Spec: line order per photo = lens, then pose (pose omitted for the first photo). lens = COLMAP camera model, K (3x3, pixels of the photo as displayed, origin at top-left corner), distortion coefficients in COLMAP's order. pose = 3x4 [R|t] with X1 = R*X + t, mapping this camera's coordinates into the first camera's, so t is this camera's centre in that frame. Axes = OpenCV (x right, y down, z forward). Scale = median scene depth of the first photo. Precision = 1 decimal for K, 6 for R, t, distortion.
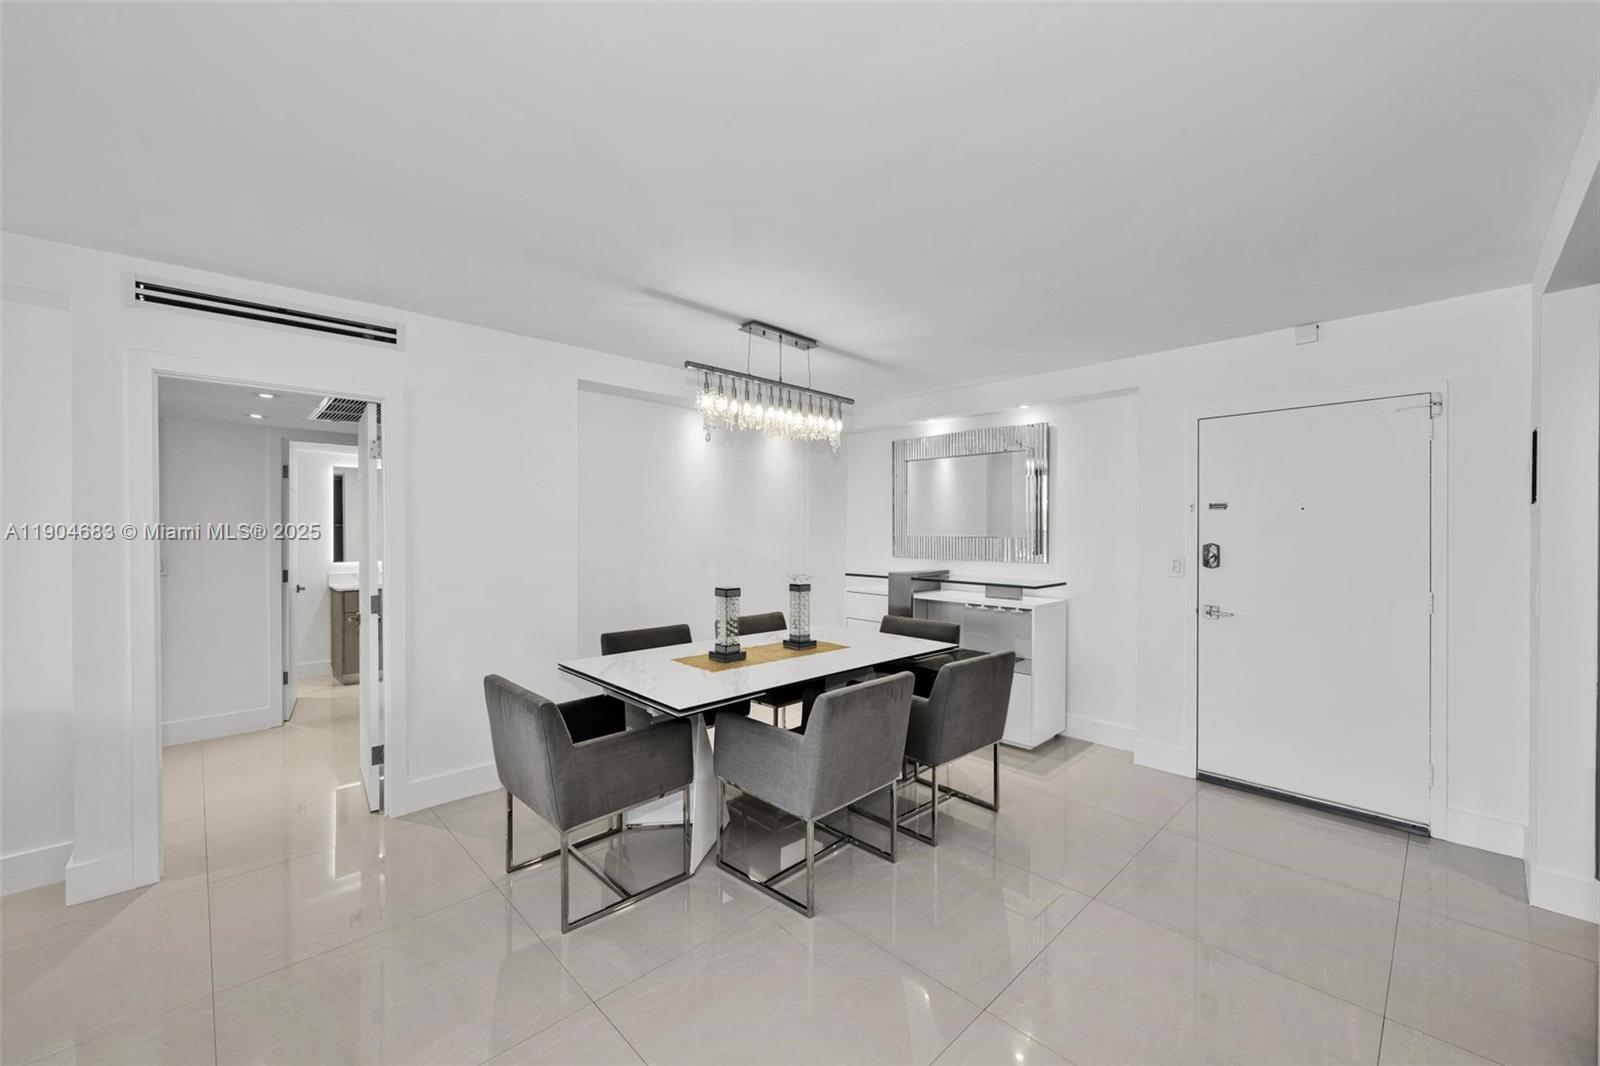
lens RADIAL K [[630.8, 0, 796.2], [0, 630.8, 532.2], [0, 0, 1]] dist [-0.000440, 0.000011]
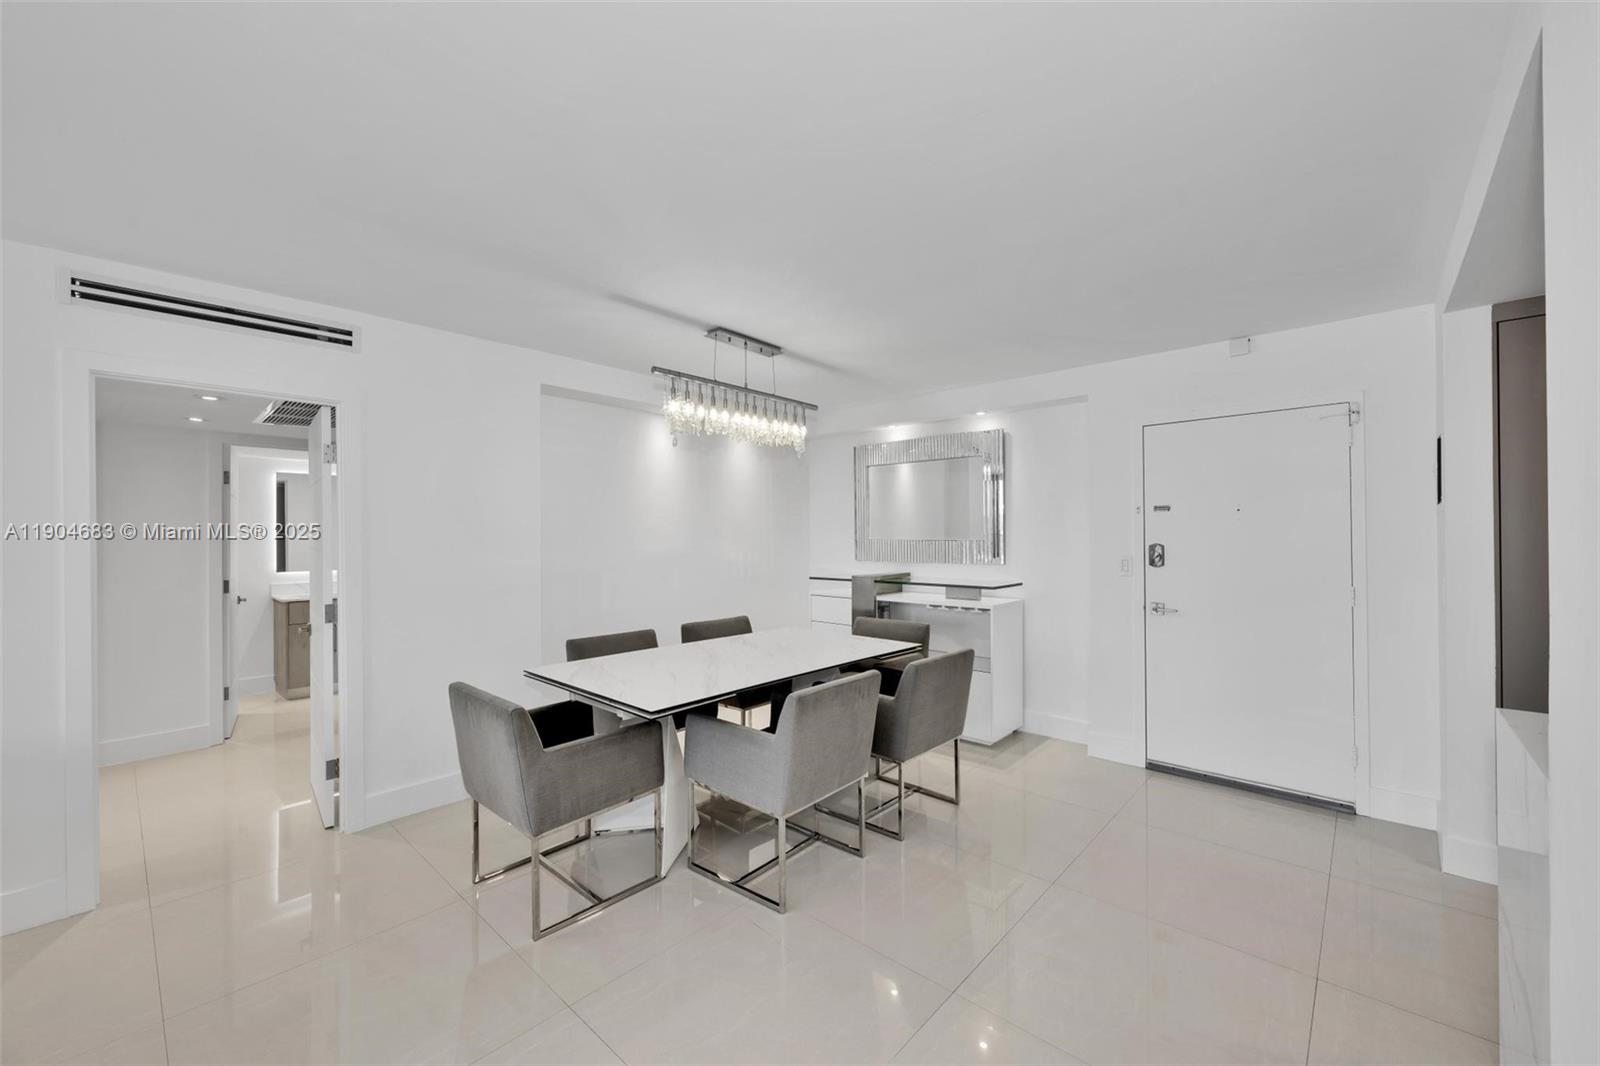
lens RADIAL K [[630.8, 0, 796.2], [0, 630.8, 532.2], [0, 0, 1]] dist [-0.000440, 0.000011]
pose [[0.997892, -0.007398, 0.064471, -0.012018], [0.008013, 0.999925, -0.009288, 0.004034], [-0.064397, 0.009785, 0.997876, -0.015446]]
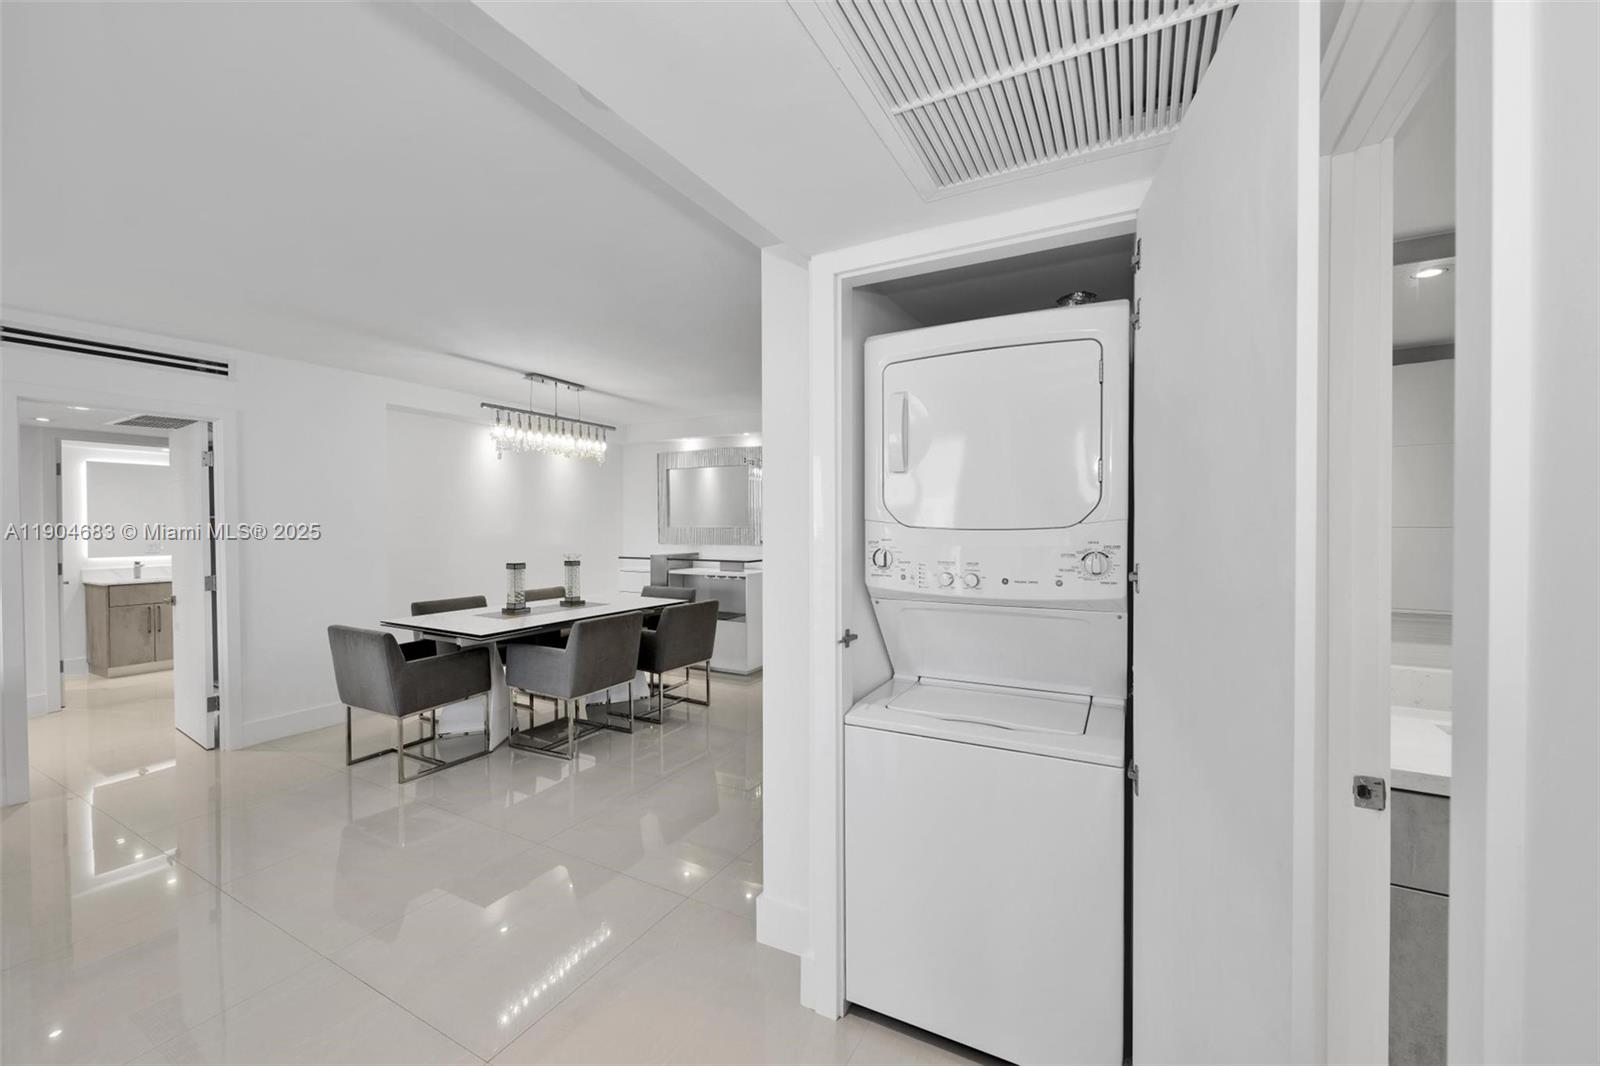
lens RADIAL K [[629.2, 0, 795.7], [0, 629.2, 531.0], [0, 0, 1]] dist [0.000065, -0.000025]
pose [[0.955710, -0.008962, 0.294172, 0.073169], [0.006702, 0.999940, 0.008691, 0.007516], [-0.294232, -0.006334, 0.955713, -0.507453]]
